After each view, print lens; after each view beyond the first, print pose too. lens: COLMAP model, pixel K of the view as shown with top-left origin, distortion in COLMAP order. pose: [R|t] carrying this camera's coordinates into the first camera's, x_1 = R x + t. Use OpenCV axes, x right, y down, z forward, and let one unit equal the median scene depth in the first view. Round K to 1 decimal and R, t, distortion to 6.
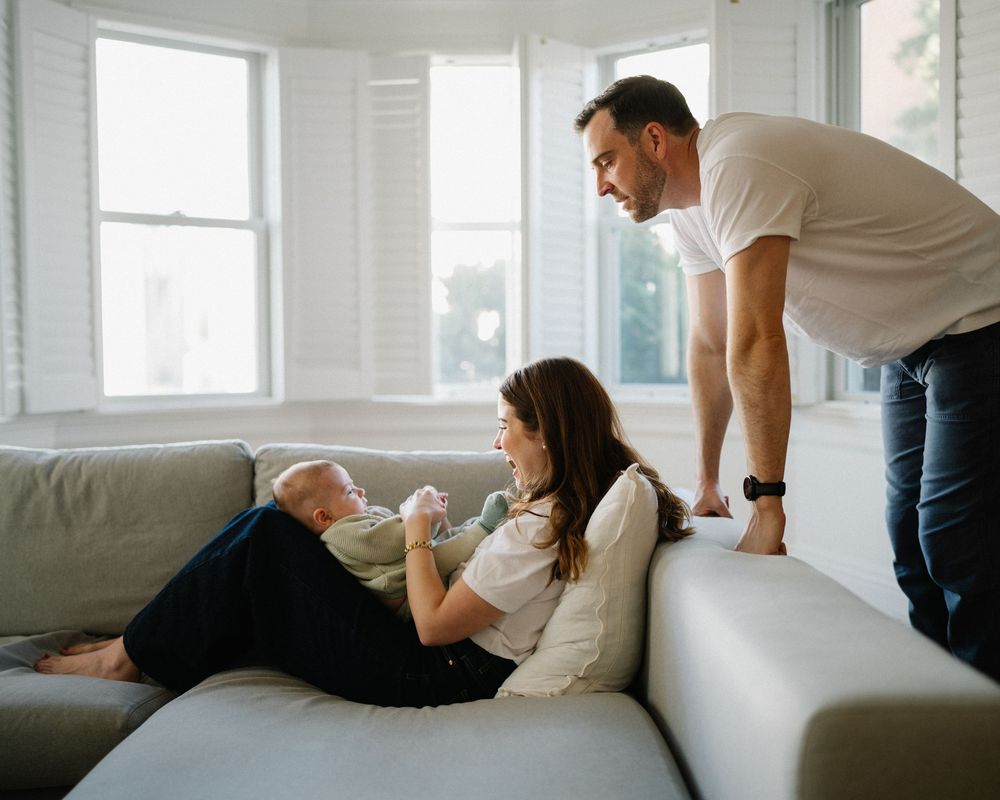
lens RADIAL K [[1050.4, 0, 500.0], [0, 1050.4, 400.0], [0, 0, 1]] dist [-0.005350, -0.026337]
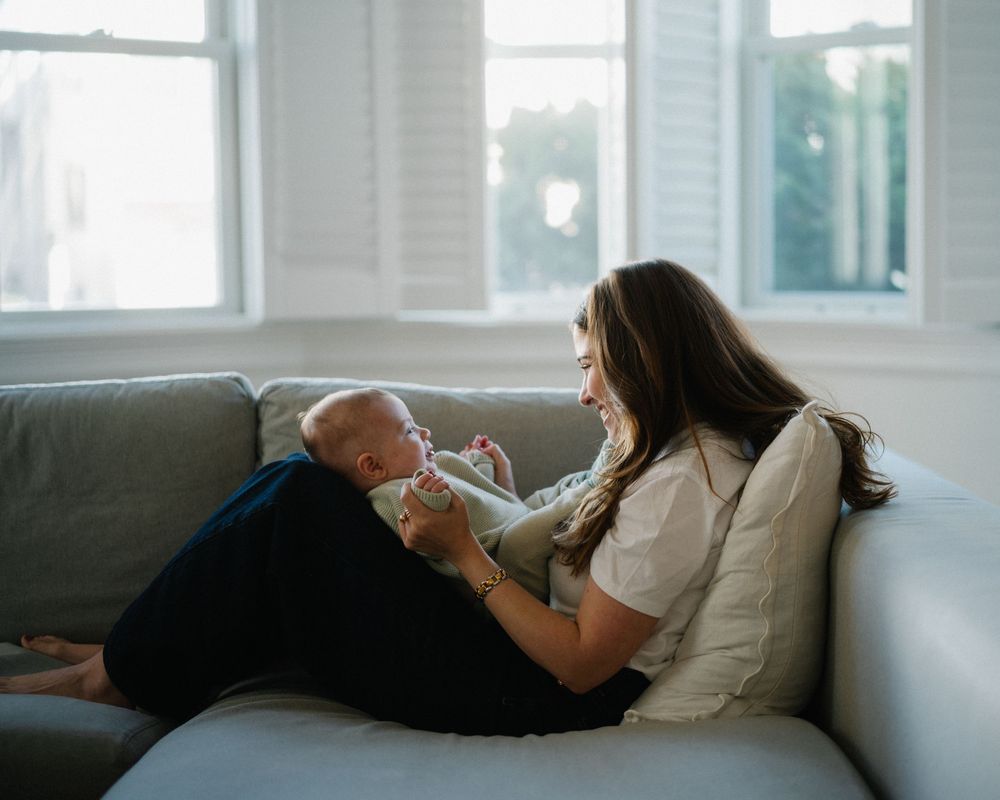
lens RADIAL K [[2048.2, 0, 500.0], [0, 2048.2, 400.0], [0, 0, 1]] dist [0.444492, -5.409370]
pose [[0.999813, -0.001805, 0.019243, -0.101039], [0.001167, 0.999451, 0.033121, 0.011300], [-0.019292, -0.033092, 0.999266, -0.365691]]
